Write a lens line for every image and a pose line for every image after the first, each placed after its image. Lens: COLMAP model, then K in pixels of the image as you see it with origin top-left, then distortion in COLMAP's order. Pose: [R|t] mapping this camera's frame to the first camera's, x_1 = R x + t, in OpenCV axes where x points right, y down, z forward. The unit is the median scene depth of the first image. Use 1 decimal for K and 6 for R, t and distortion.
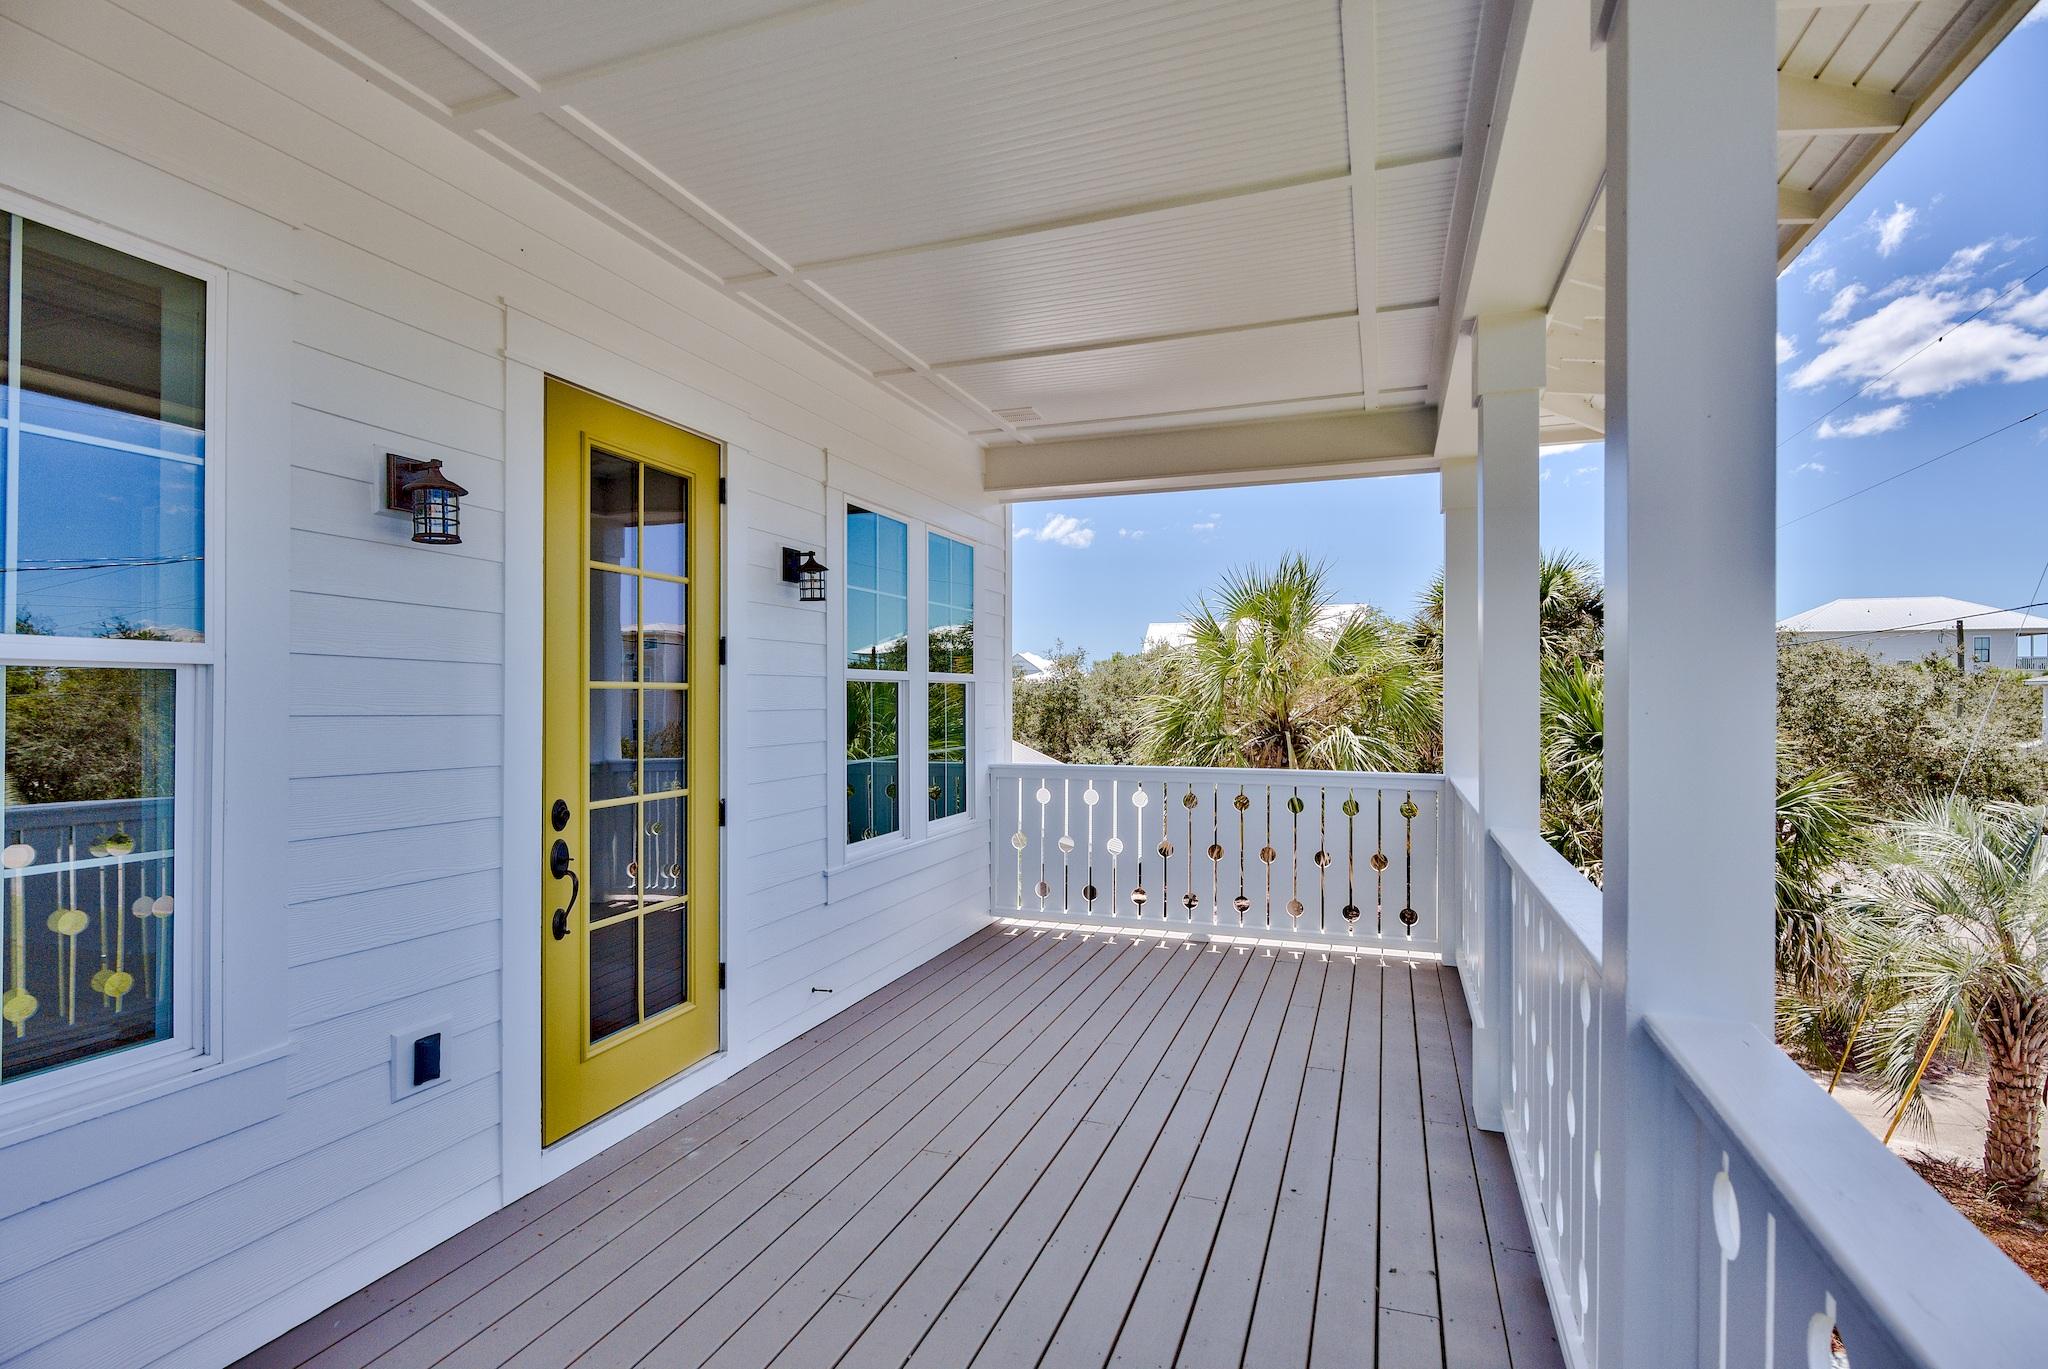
lens RADIAL K [[999.4, 0, 1014.9], [0, 999.4, 690.7], [0, 0, 1]] dist [-0.010017, 0.000109]
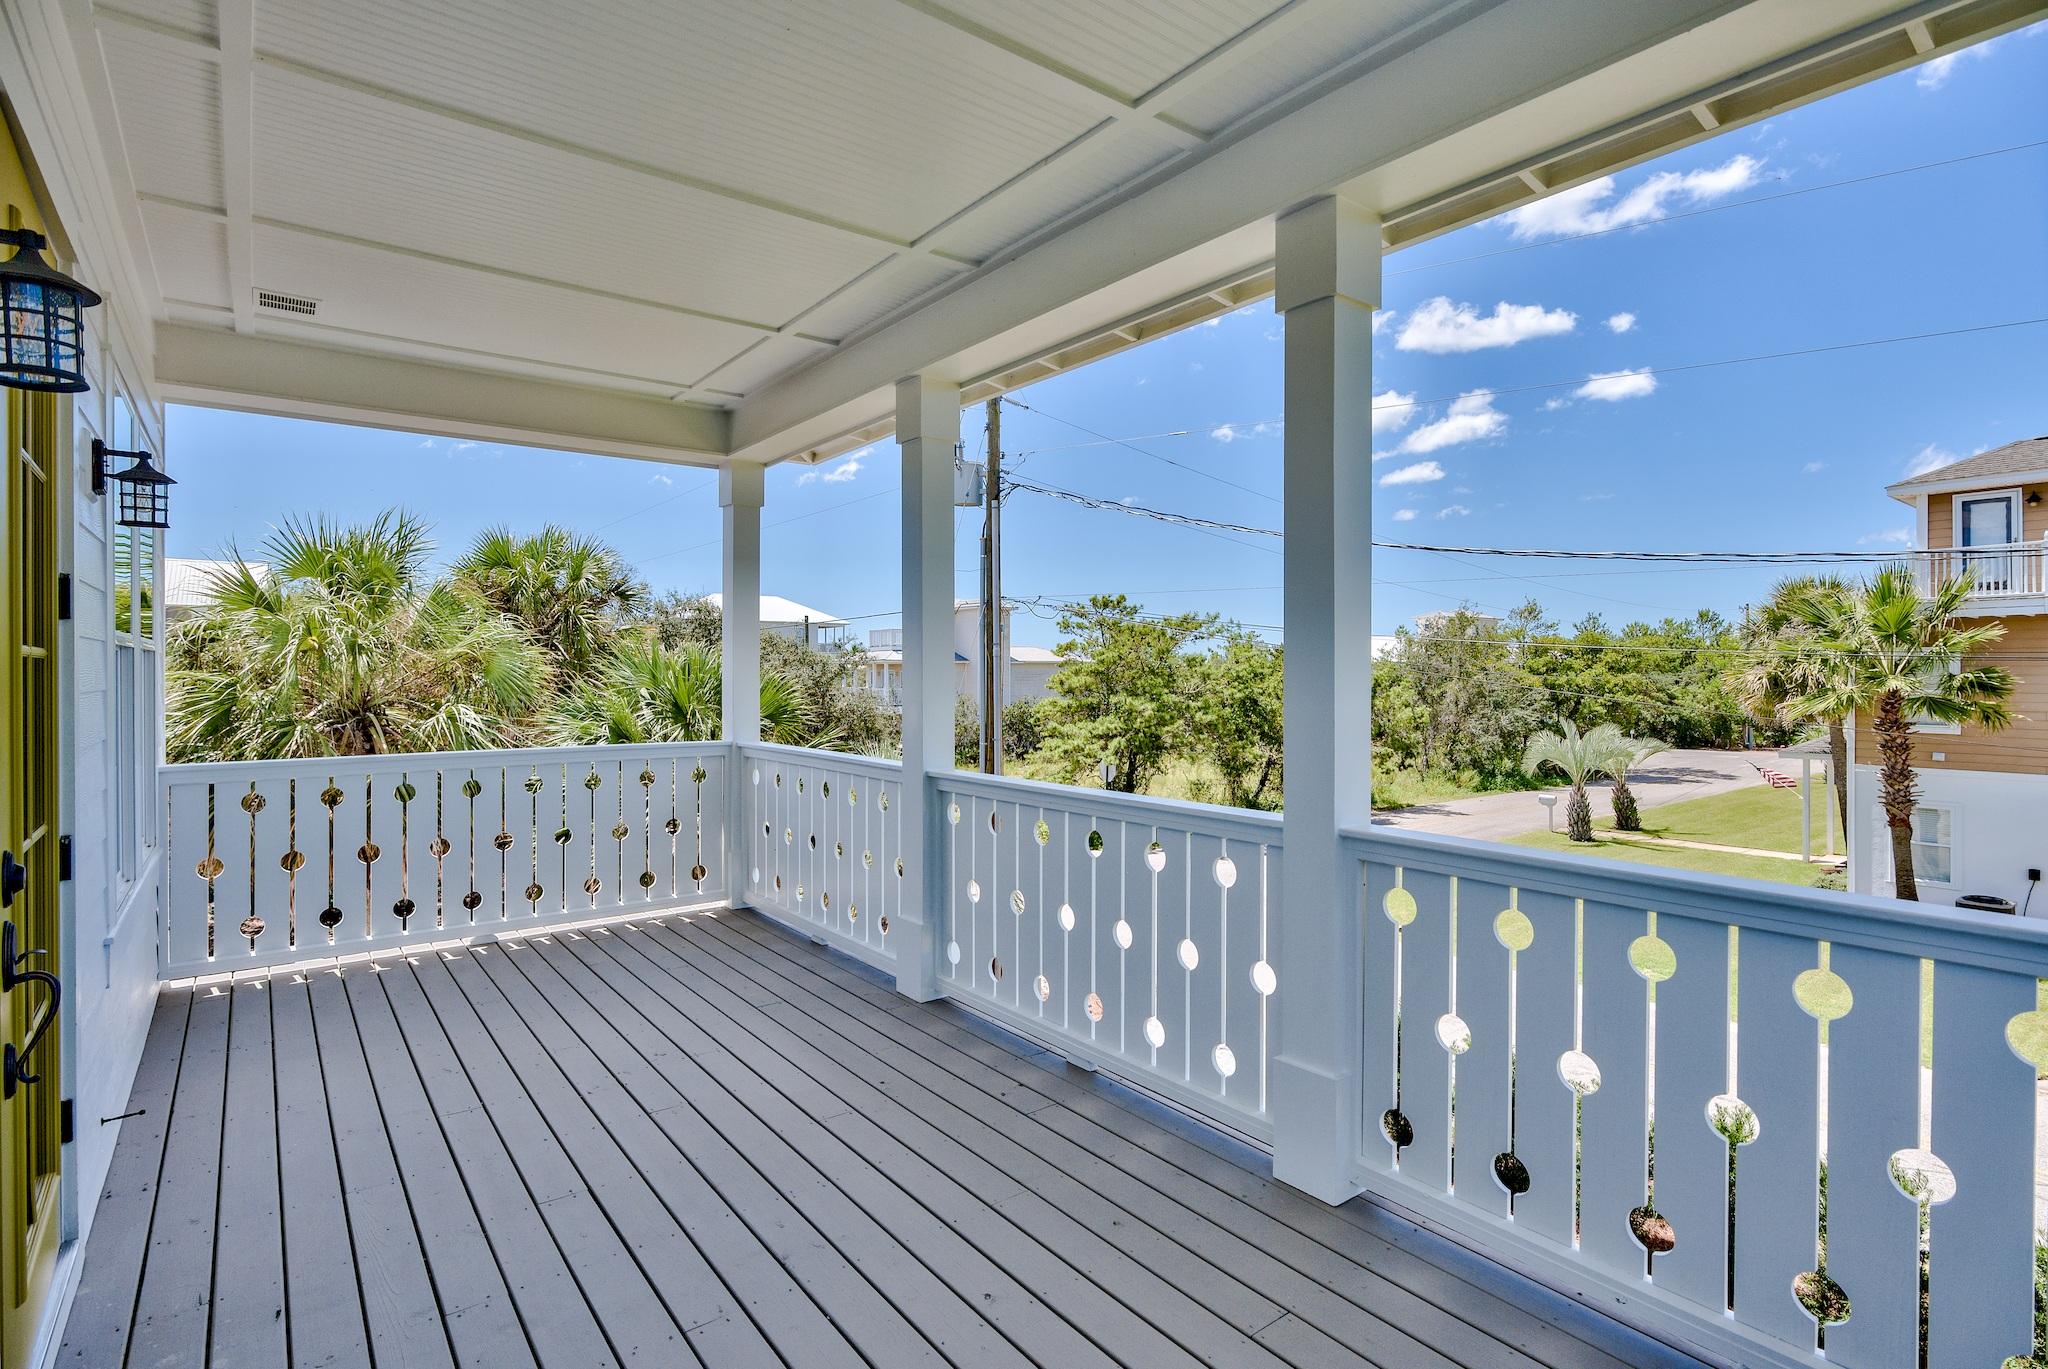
lens RADIAL K [[999.4, 0, 1014.1], [0, 999.4, 674.0], [0, 0, 1]] dist [-0.010017, 0.000109]
pose [[0.531782, -0.004483, 0.846870, -0.346324], [-0.001833, 0.999978, 0.006444, 0.001859], [-0.846880, -0.004980, 0.531761, 0.125647]]
